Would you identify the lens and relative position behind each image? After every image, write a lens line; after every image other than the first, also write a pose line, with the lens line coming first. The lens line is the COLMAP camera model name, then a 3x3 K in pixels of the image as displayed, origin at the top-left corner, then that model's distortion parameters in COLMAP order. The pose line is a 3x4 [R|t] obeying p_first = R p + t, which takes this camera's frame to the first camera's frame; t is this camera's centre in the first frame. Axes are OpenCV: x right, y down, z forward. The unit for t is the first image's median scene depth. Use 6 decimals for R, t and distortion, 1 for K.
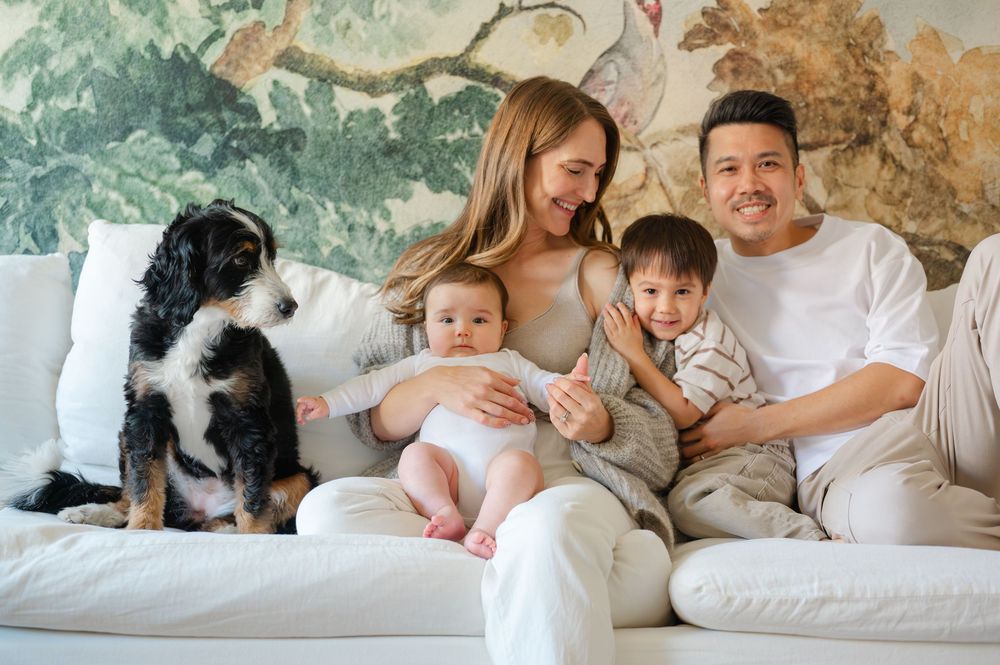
lens RADIAL K [[1437.4, 0, 503.3], [0, 1437.4, 335.3], [0, 0, 1]] dist [-0.002869, 0.000000]
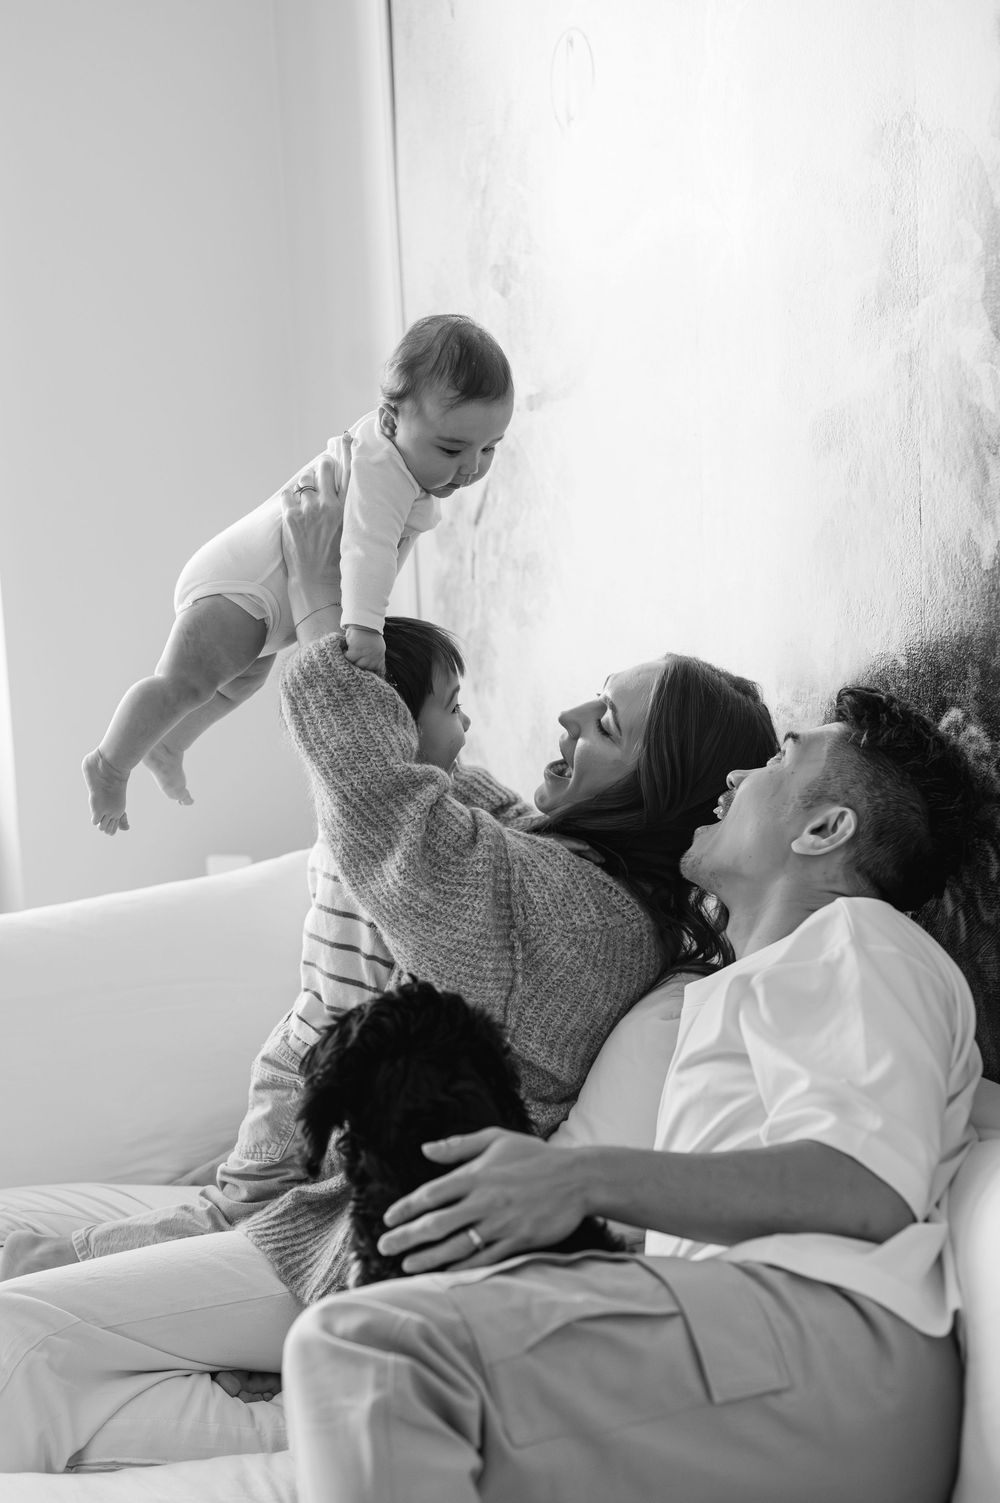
lens RADIAL K [[2160.4, 0, 502.3], [0, 2160.4, 764.8], [0, 0, 1]] dist [-0.002869, 0.000000]
pose [[0.404237, 0.125933, -0.905943, 0.369852], [-0.032849, 0.991836, 0.123216, -0.211499], [0.914064, -0.020049, 0.405073, 0.552430]]
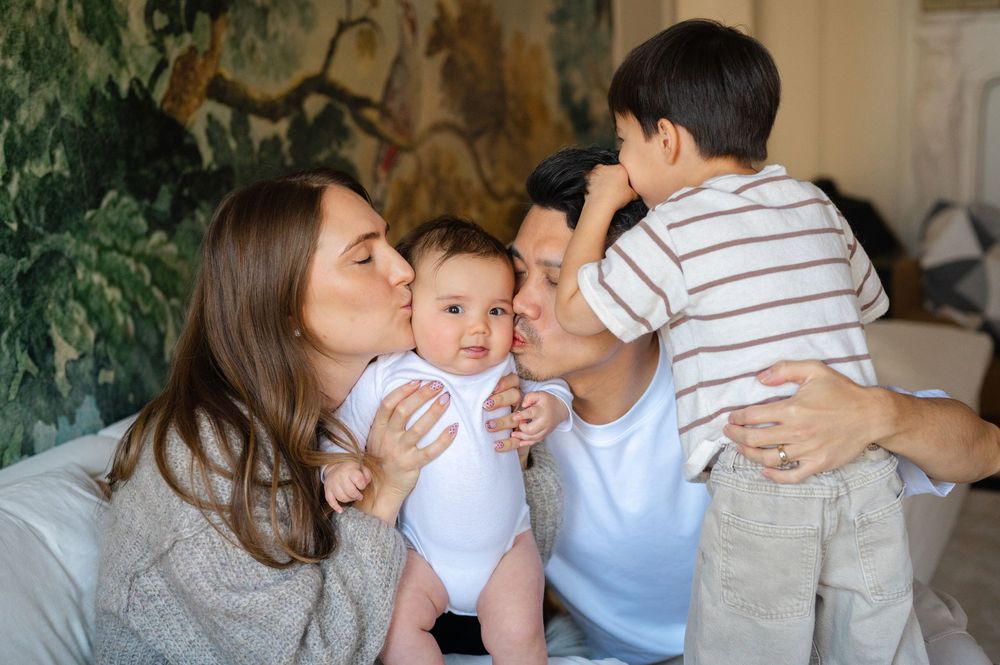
lens RADIAL K [[1437.4, 0, 500.9], [0, 1437.4, 336.4], [0, 0, 1]] dist [-0.002869, 0.000000]
pose [[0.406148, -0.220451, 0.886817, -0.888140], [0.114091, 0.975104, 0.190146, -0.191230], [-0.906657, 0.023951, 0.421188, 0.476239]]
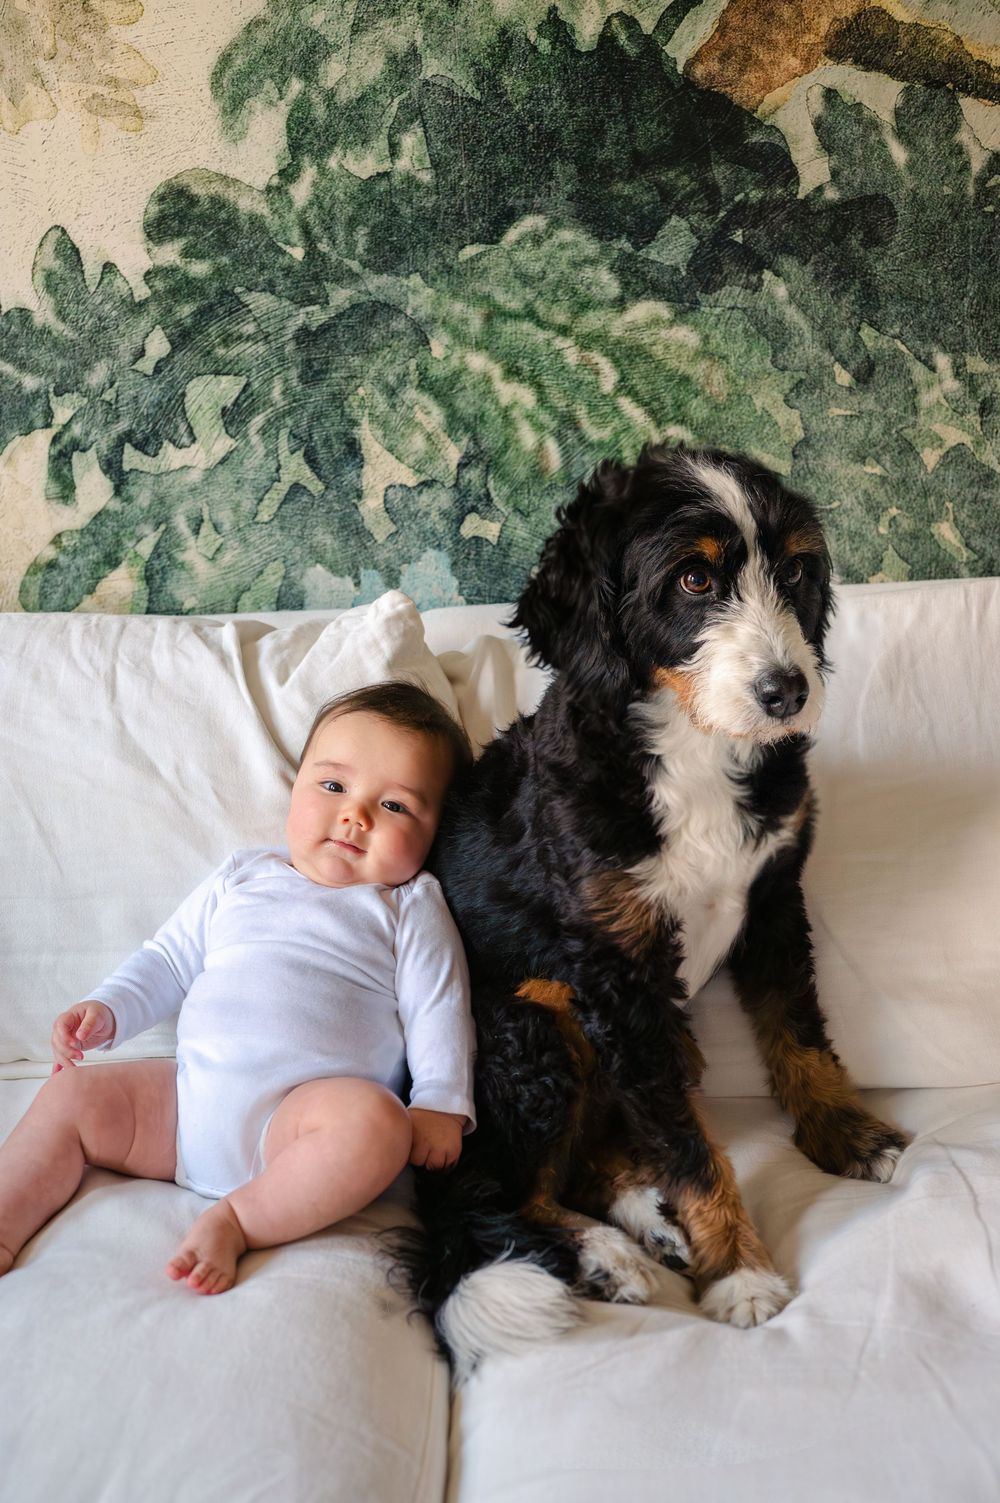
lens RADIAL K [[2160.4, 0, 493.0], [0, 2160.4, 752.3], [0, 0, 1]] dist [-0.002869, 0.000000]
pose [[0.998594, -0.051799, 0.011223, -0.282544], [0.047281, 0.966308, 0.253007, -0.152770], [-0.023950, -0.252121, 0.967399, 0.294497]]
